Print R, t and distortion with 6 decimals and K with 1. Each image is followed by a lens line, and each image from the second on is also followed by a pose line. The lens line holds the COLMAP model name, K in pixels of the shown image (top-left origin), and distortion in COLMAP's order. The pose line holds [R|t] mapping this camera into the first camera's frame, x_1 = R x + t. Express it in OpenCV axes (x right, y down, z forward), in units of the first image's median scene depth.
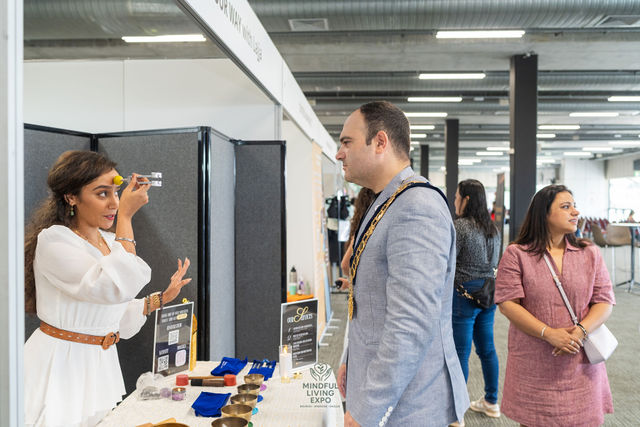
lens RADIAL K [[611.9, 0, 320.0], [0, 611.9, 213.5], [0, 0, 1]] dist [0.001448, 0.003182]
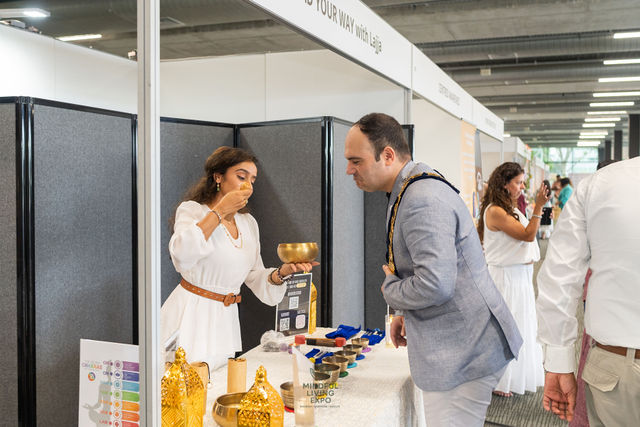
lens RADIAL K [[695.5, 0, 317.5], [0, 695.5, 195.4], [0, 0, 1]] dist [0.018509, 0.013284]
pose [[0.962889, 0.000603, -0.269898, 0.106583], [-0.001347, 0.999996, -0.002571, 0.002766], [0.269895, 0.002840, 0.962886, -0.168362]]
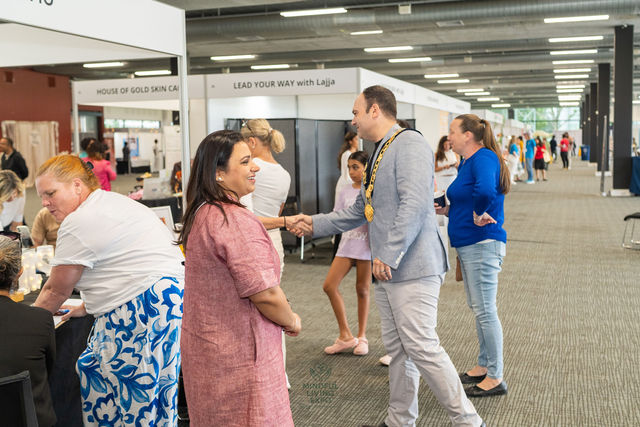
lens RADIAL K [[712.0, 0, 346.7], [0, 712.0, 213.8], [0, 0, 1]] dist [-0.001596, -0.002552]
pose [[0.972637, 0.003179, -0.232309, 0.365856], [0.015609, 0.996753, 0.078992, 0.038513], [0.231806, -0.080456, 0.969429, -2.033142]]
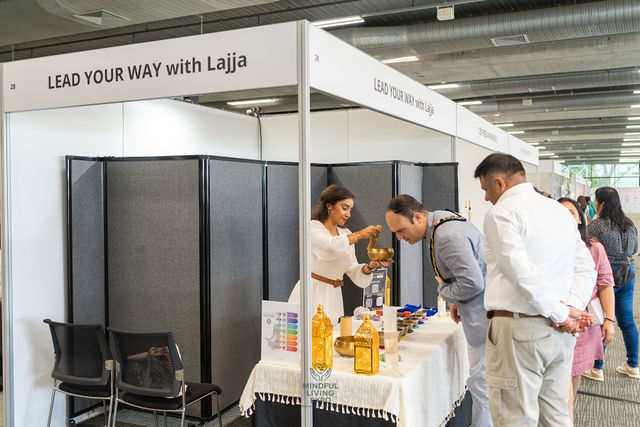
lens RADIAL K [[636.5, 0, 319.9], [0, 636.5, 203.4], [0, 0, 1]] dist [0.000504, 0.002598]
pose [[0.934656, -0.009785, -0.355418, 0.170392], [0.005810, 0.999908, -0.012249, -0.009234], [0.355505, 0.009384, 0.934627, -0.487690]]
